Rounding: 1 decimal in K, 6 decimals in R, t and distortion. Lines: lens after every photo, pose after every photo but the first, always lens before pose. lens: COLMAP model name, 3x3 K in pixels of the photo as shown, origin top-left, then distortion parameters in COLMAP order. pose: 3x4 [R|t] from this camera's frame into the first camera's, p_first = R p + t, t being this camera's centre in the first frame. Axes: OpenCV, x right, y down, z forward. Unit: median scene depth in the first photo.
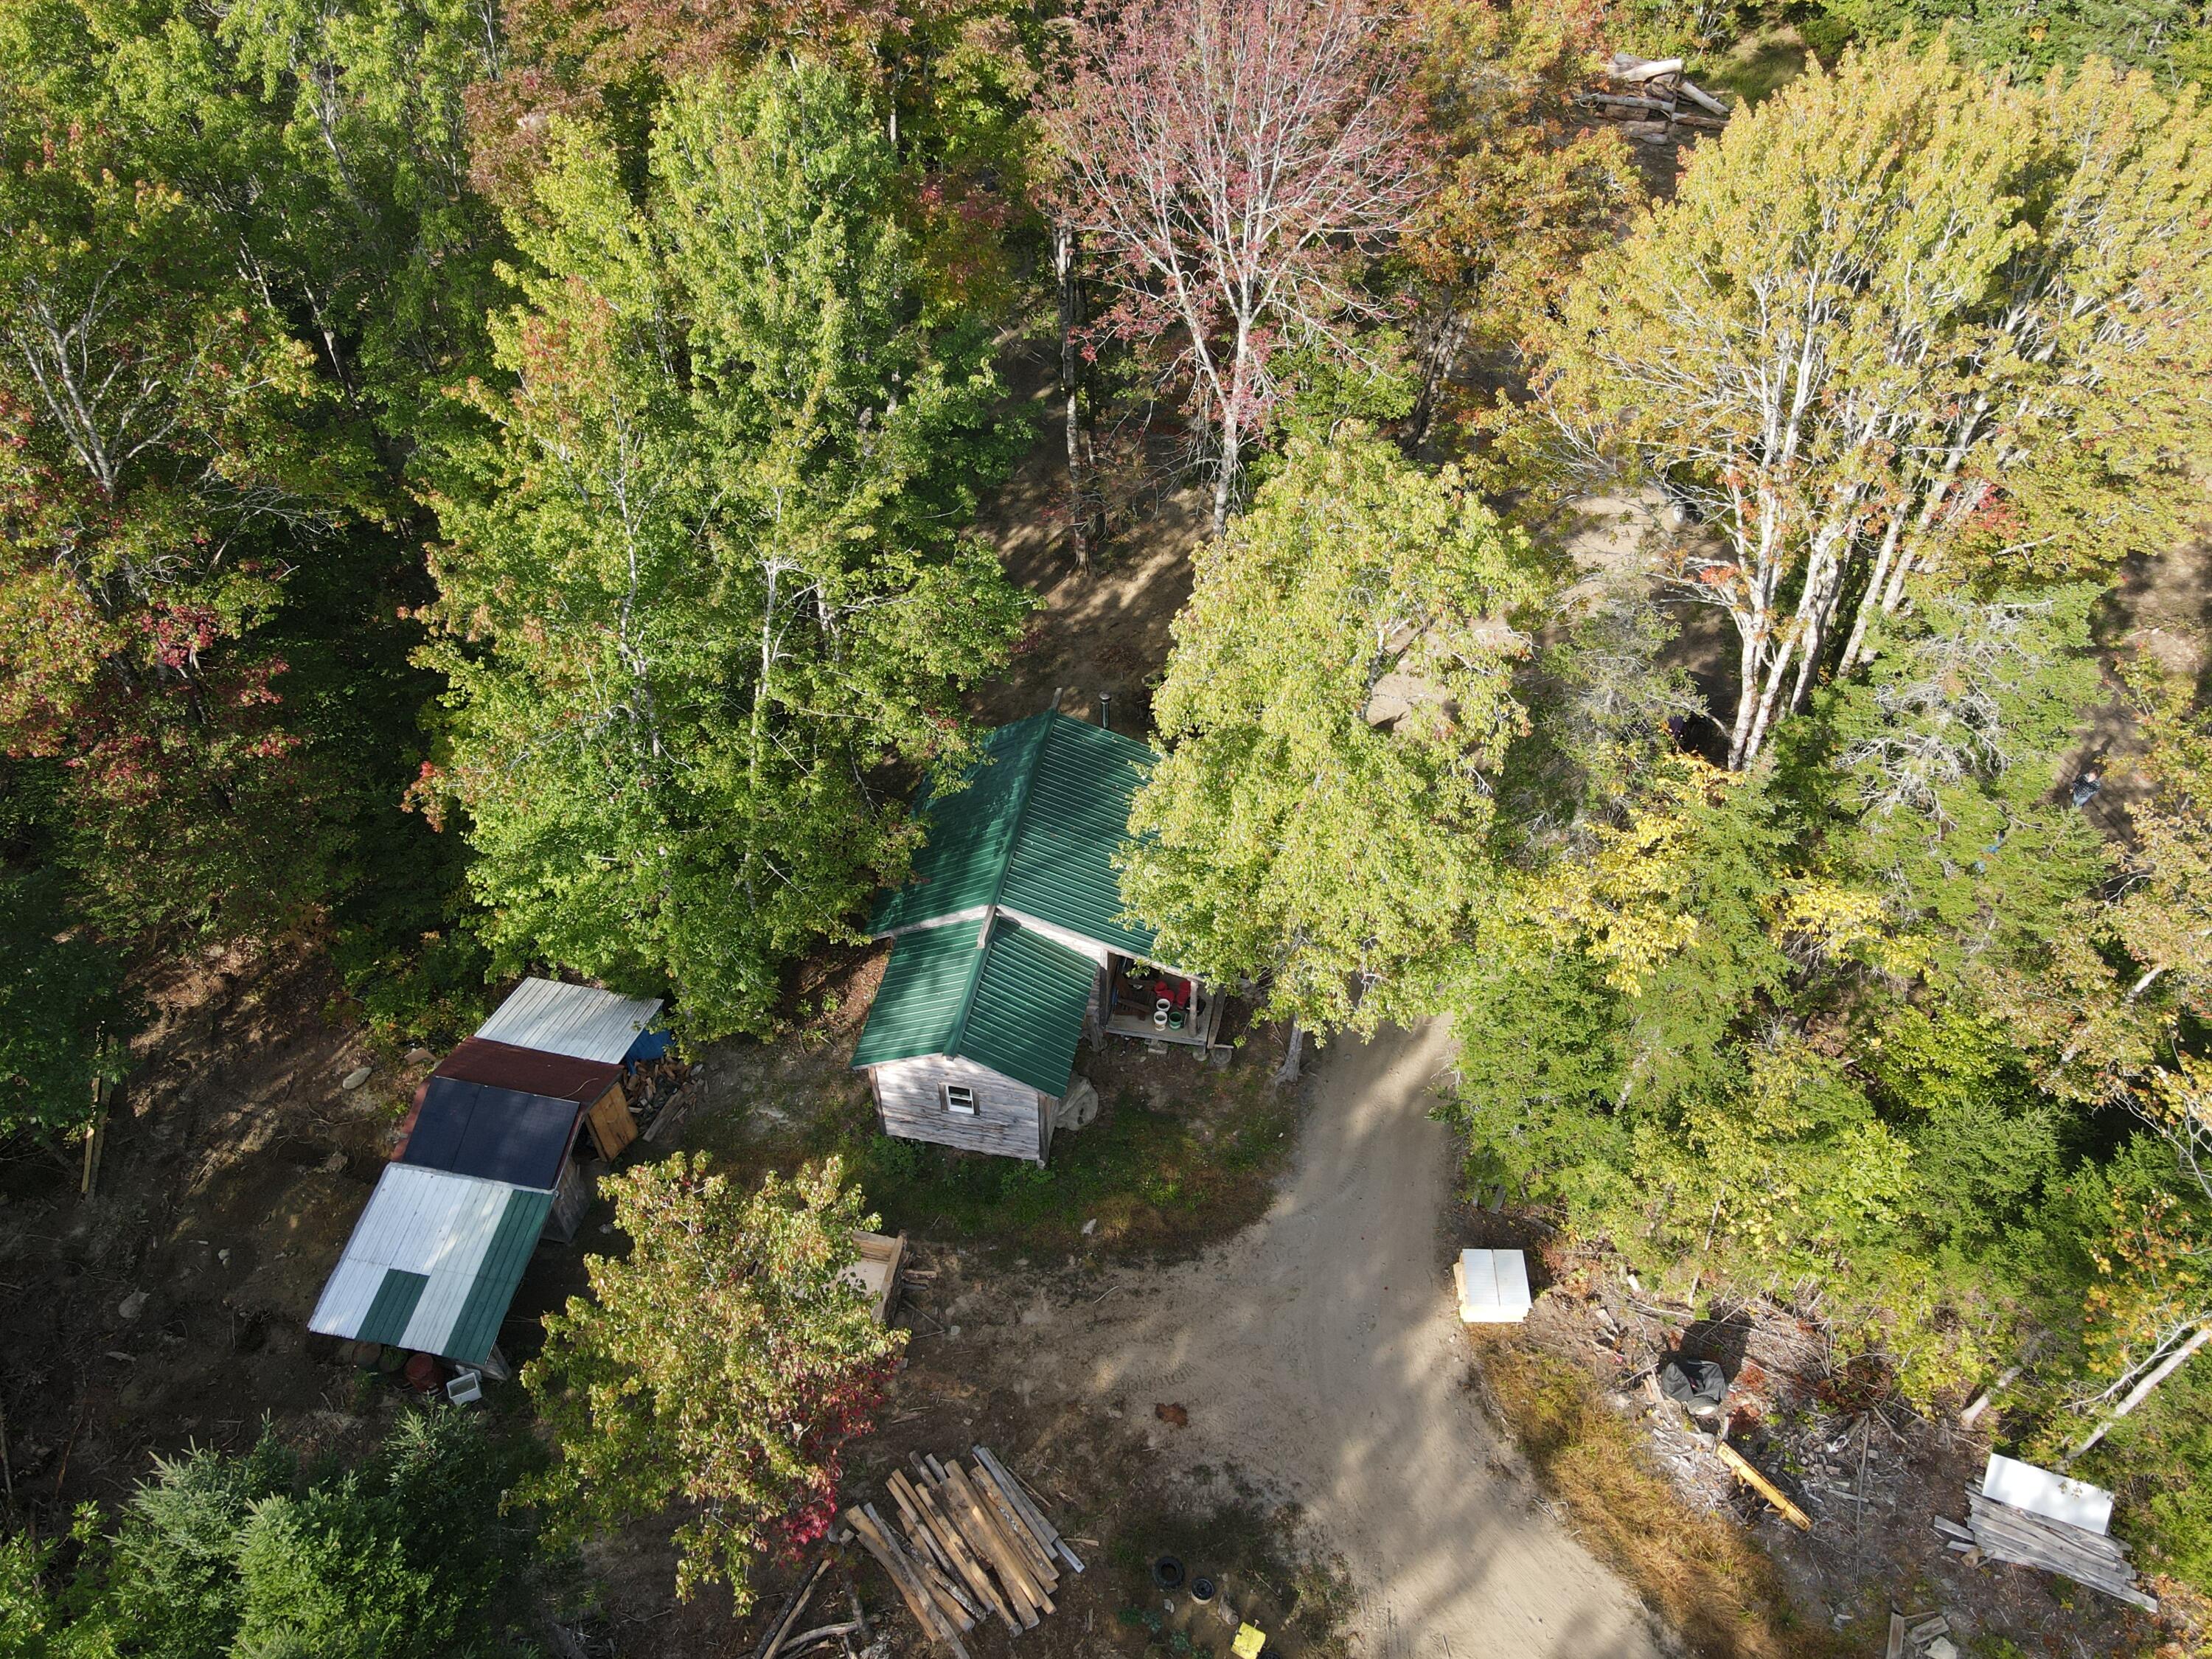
lens RADIAL K [[1617.2, 0, 1106.0], [0, 1617.2, 829.5], [0, 0, 1]] dist [-0.006335, 0.043882]
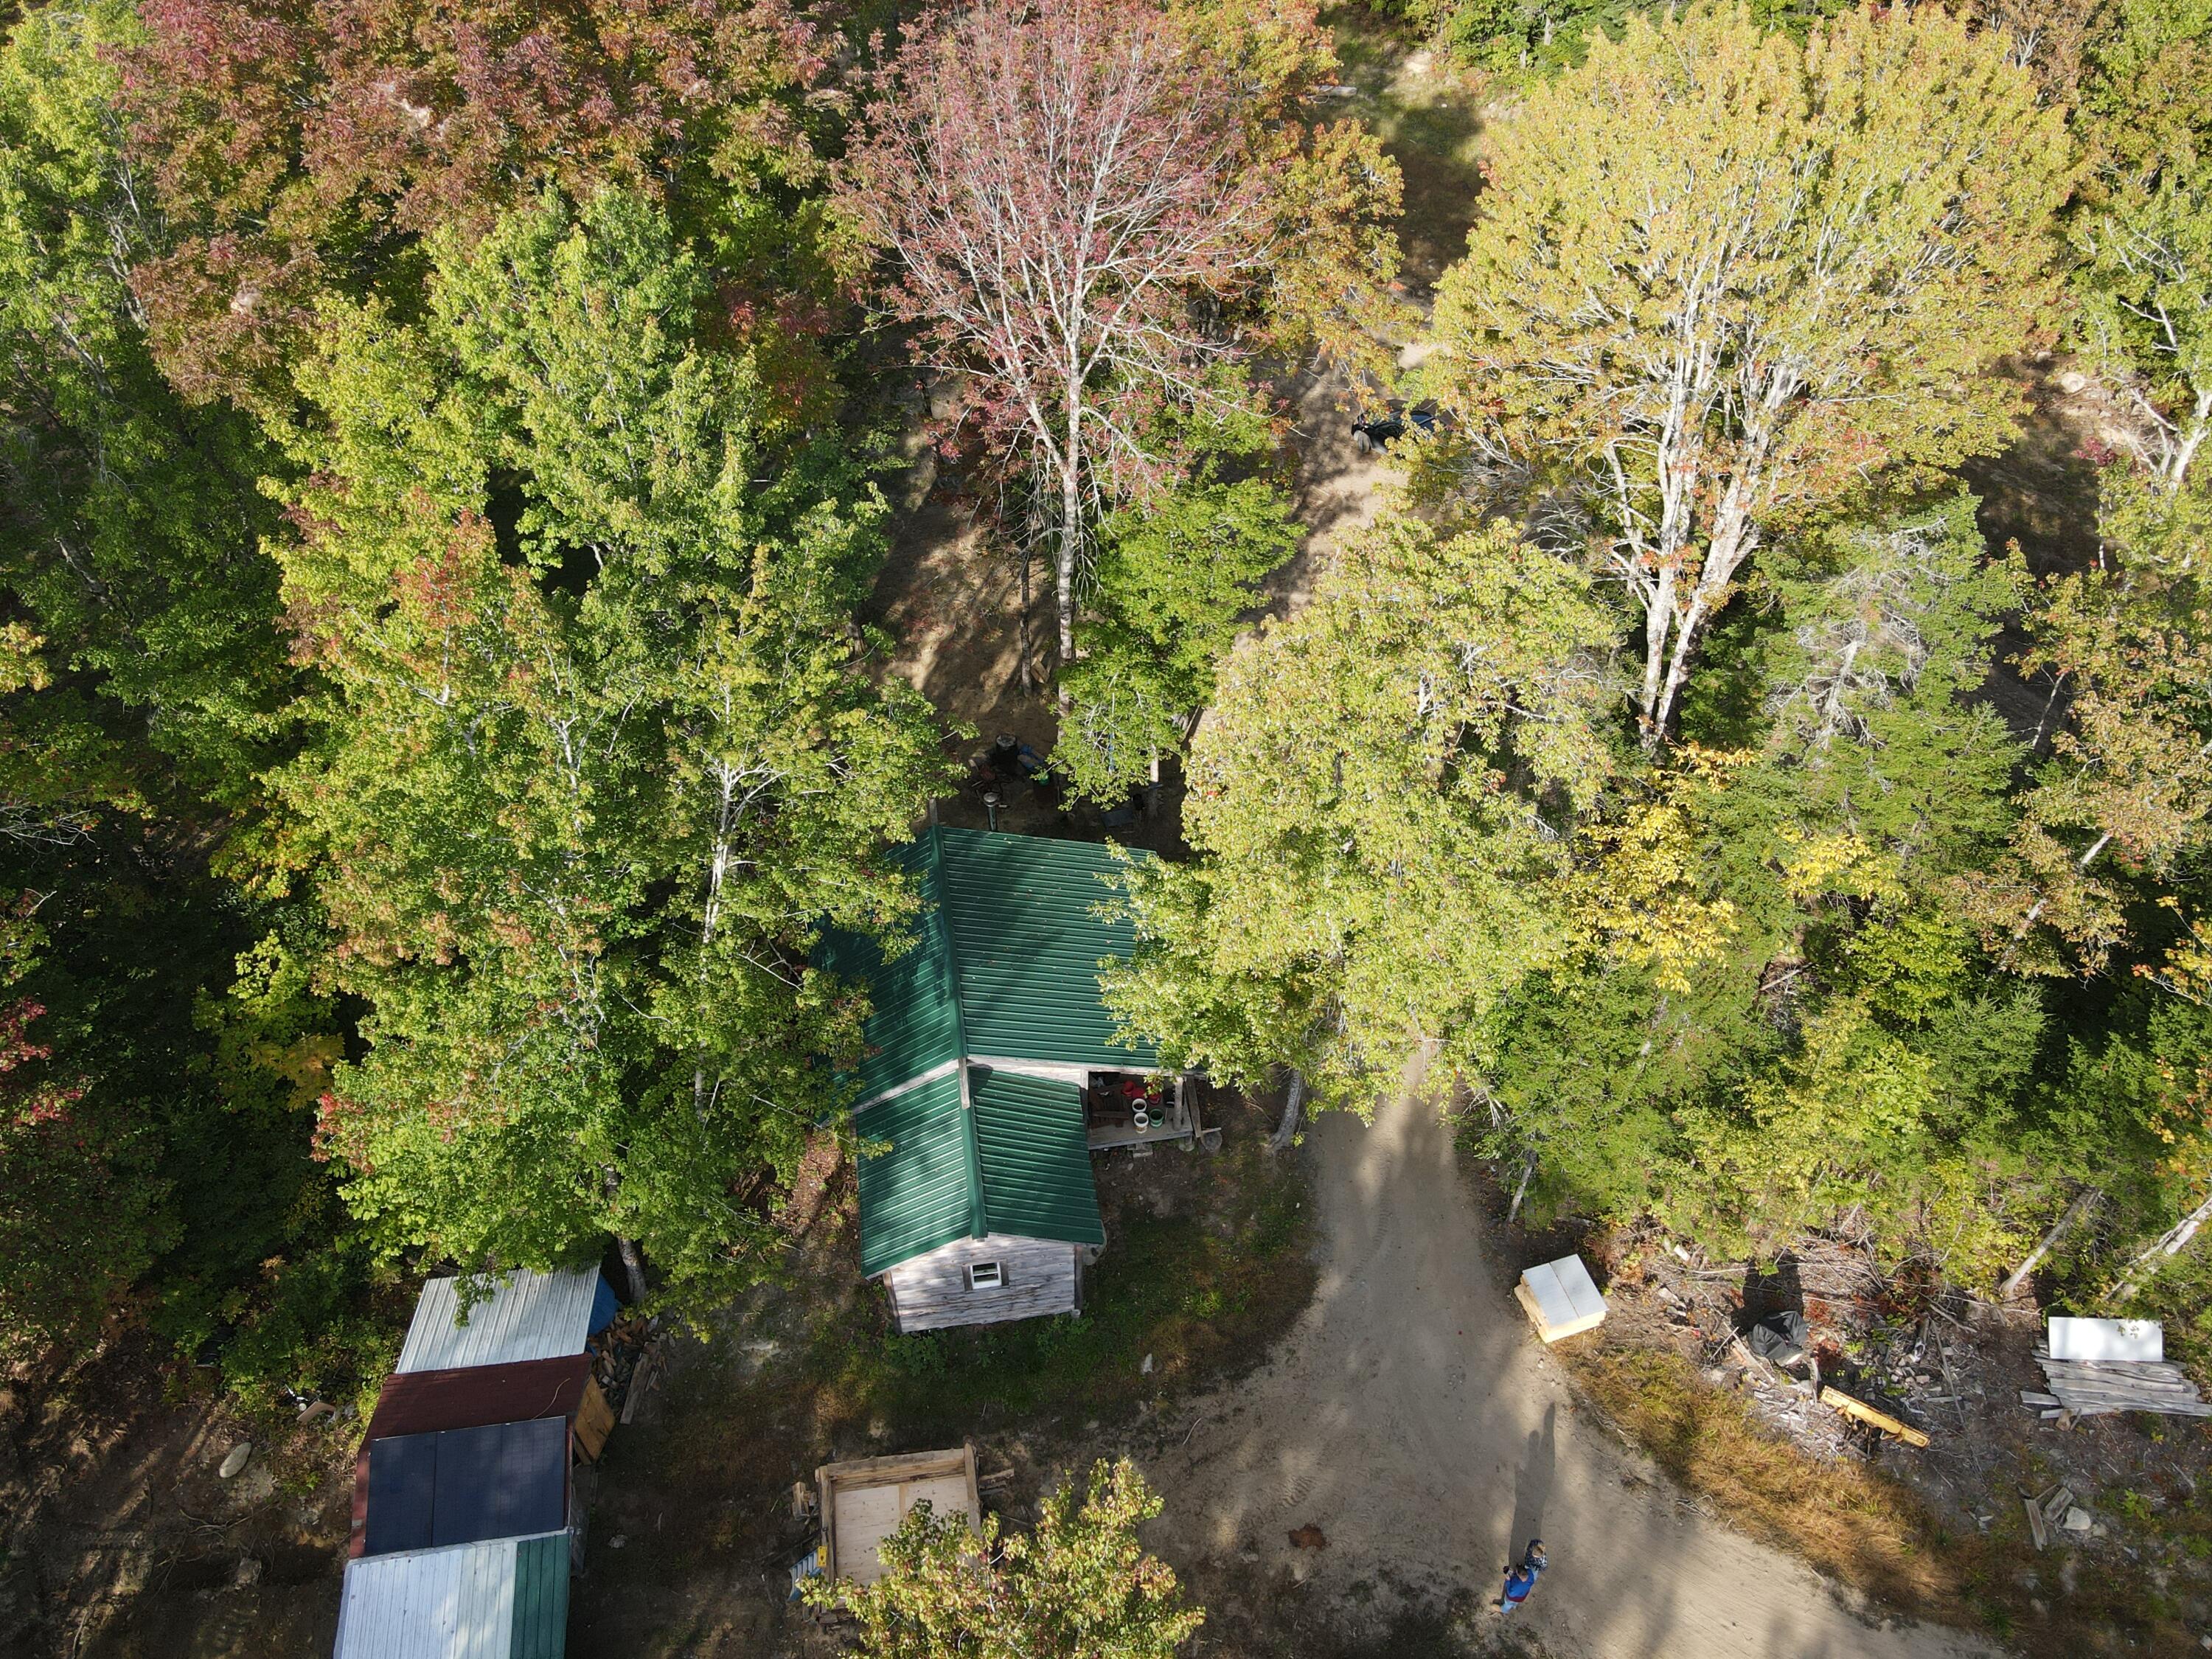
lens RADIAL K [[1604.1, 0, 1106.0], [0, 1604.1, 829.5], [0, 0, 1]] dist [0.000879, 0.027666]
pose [[0.944751, -0.237403, 0.226022, -0.183305], [0.236877, 0.971081, 0.029854, -0.094112], [-0.226573, 0.025335, 0.973665, 0.106573]]
